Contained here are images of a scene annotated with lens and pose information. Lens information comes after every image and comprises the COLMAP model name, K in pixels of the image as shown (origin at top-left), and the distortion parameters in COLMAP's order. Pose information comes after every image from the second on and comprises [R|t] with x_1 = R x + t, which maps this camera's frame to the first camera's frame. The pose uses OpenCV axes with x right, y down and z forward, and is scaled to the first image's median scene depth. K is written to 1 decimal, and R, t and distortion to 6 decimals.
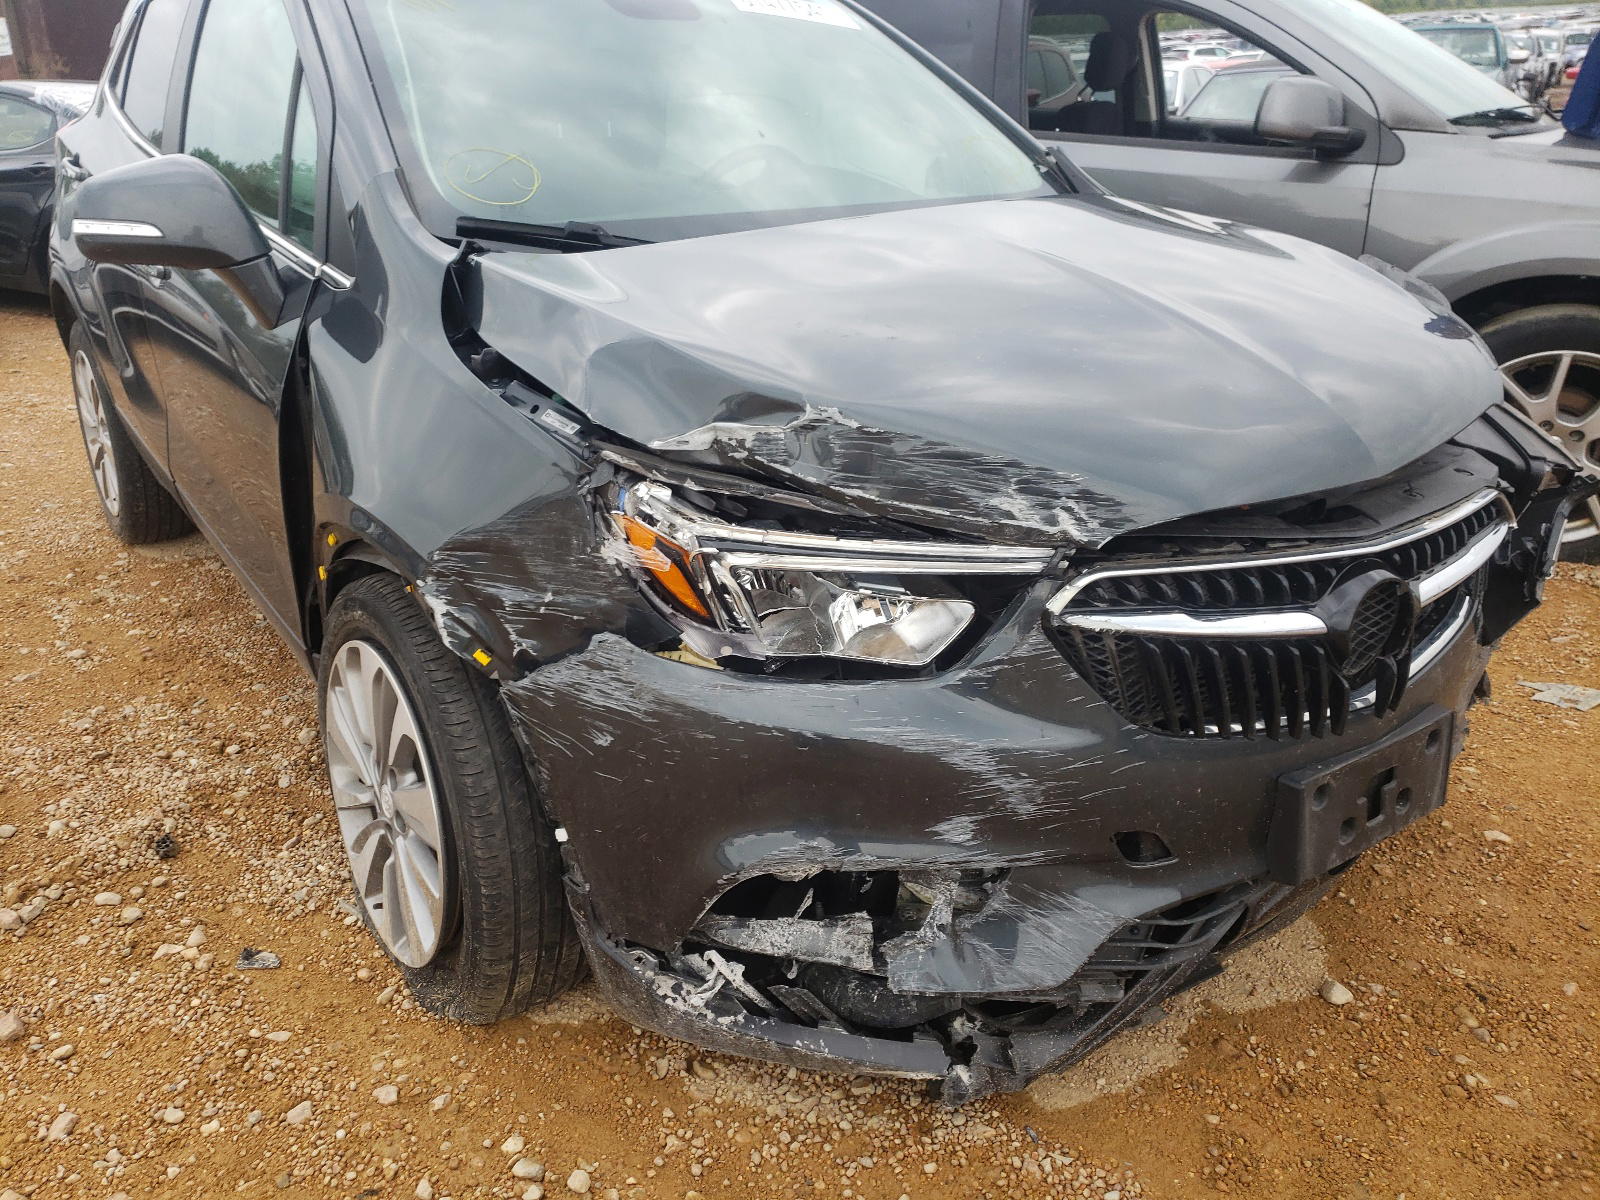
lens RADIAL K [[1170.6, 0, 799.9], [0, 1170.6, 568.9], [0, 0, 1]] dist [0.043463, -0.005802]
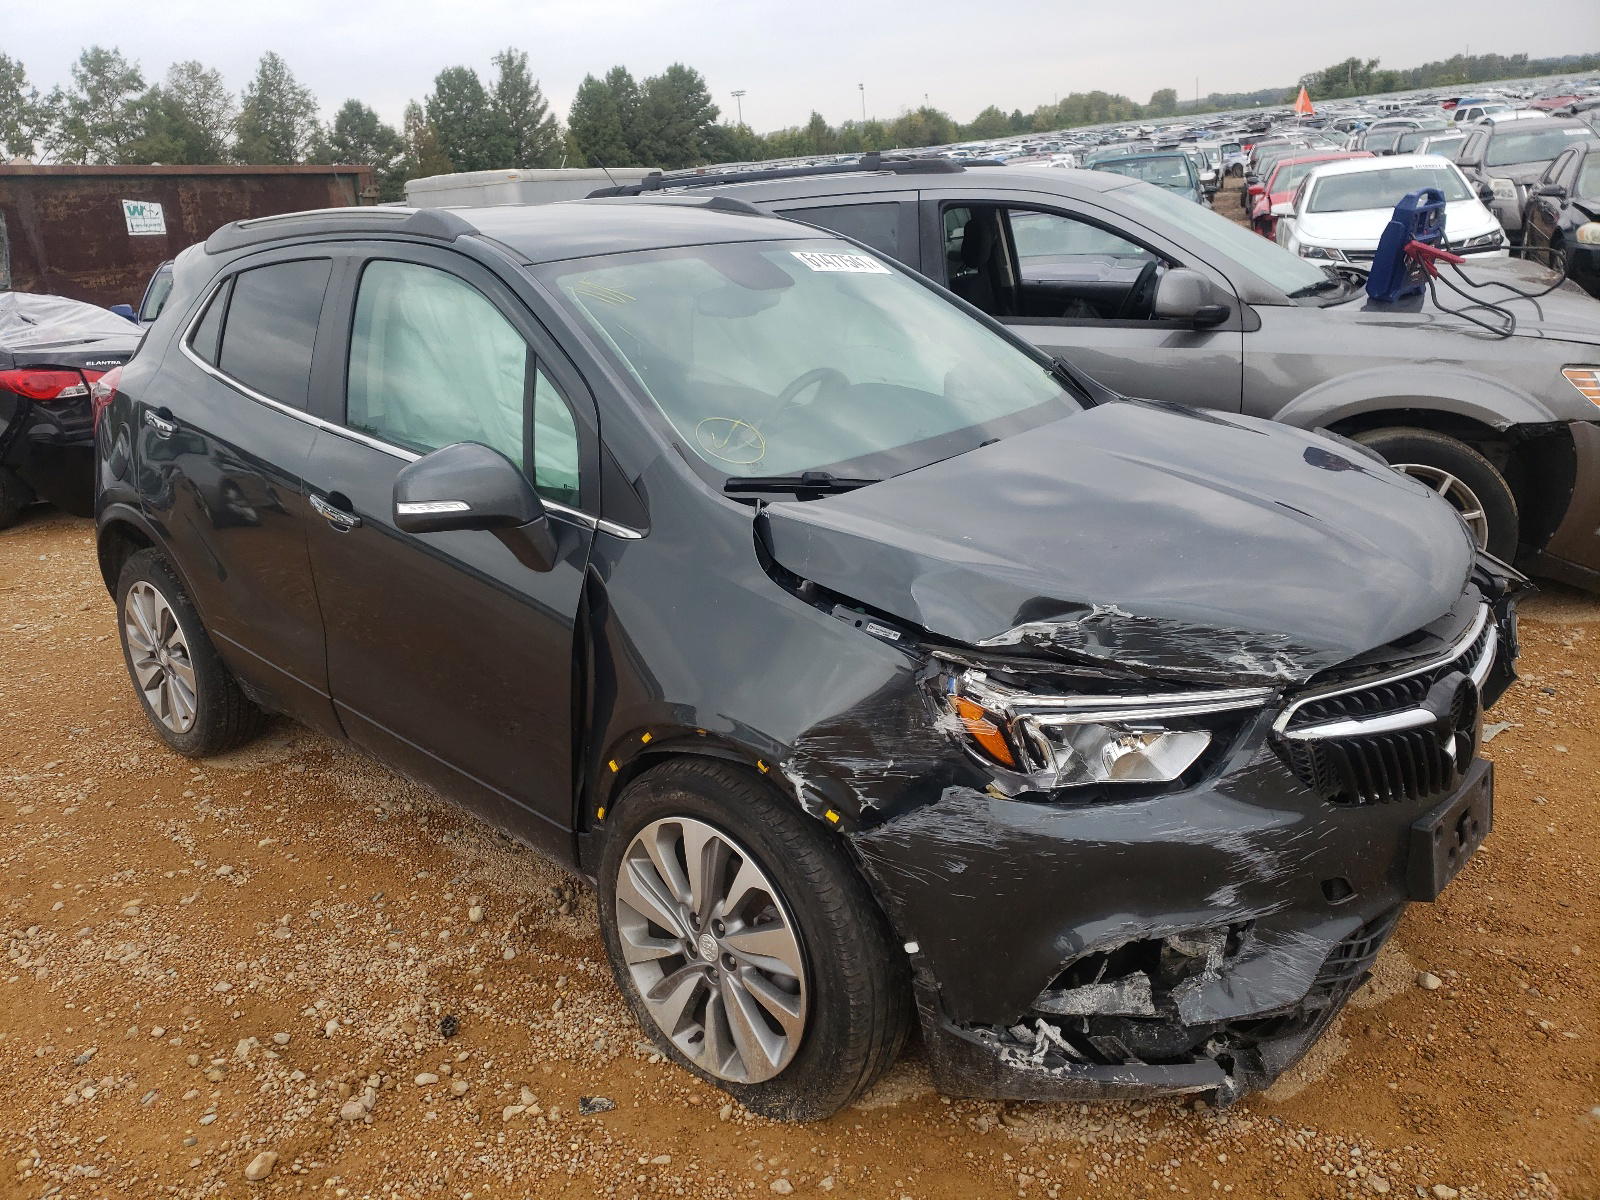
lens RADIAL K [[1170.6, 0, 799.9], [0, 1170.6, 568.9], [0, 0, 1]] dist [0.043463, -0.005802]
pose [[0.977261, -0.099947, 0.187006, -0.540866], [0.115817, 0.990364, -0.075929, -0.105265], [-0.177615, 0.095861, 0.979420, -0.293980]]
